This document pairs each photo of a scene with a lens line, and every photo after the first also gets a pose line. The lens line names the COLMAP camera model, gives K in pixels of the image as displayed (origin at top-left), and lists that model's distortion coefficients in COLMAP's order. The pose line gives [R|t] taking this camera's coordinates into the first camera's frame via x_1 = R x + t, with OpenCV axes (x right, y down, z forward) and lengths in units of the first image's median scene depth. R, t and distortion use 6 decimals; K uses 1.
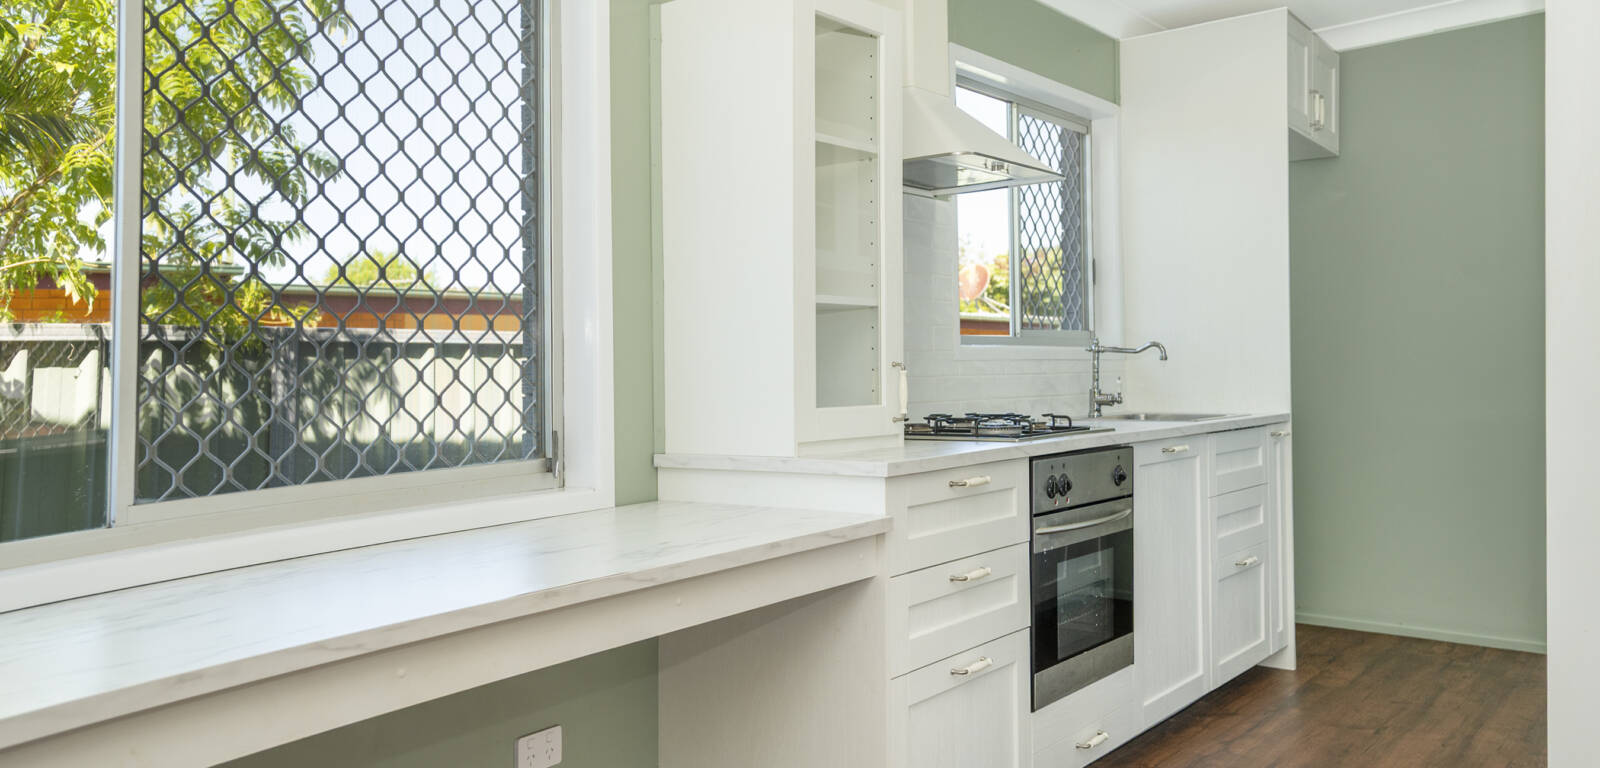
lens RADIAL K [[1084.6, 0, 800.0], [0, 1084.6, 384.0], [0, 0, 1]] dist [-0.000146, -0.000402]
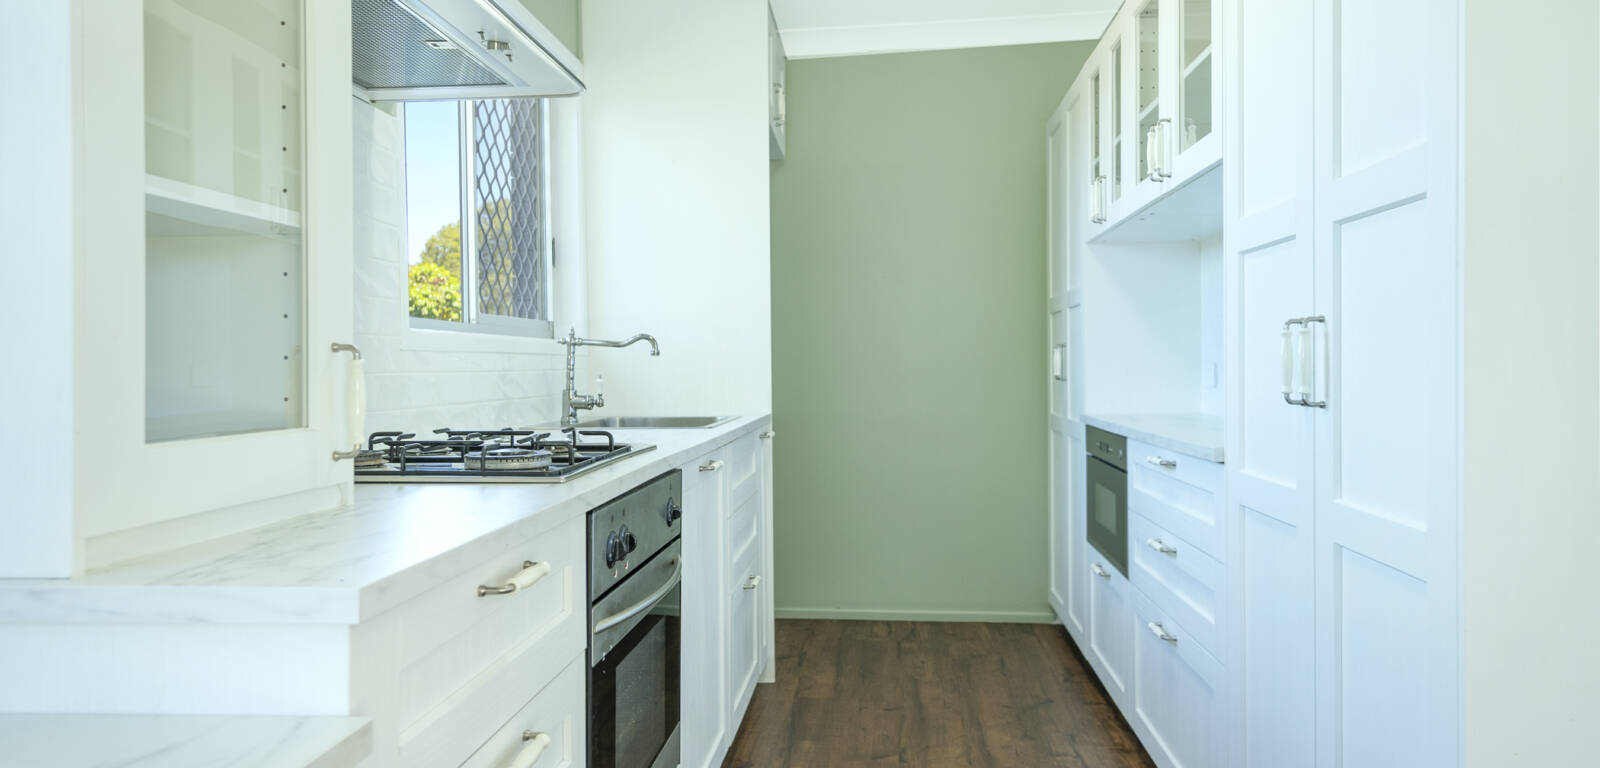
lens RADIAL K [[903.5, 0, 800.0], [0, 903.5, 384.0], [0, 0, 1]] dist [0.002104, 0.000980]
pose [[0.808258, 0.000233, 0.588828, 0.011609], [-0.002272, 0.999994, 0.002723, -0.002378], [-0.588824, -0.003539, 0.808254, 0.464042]]
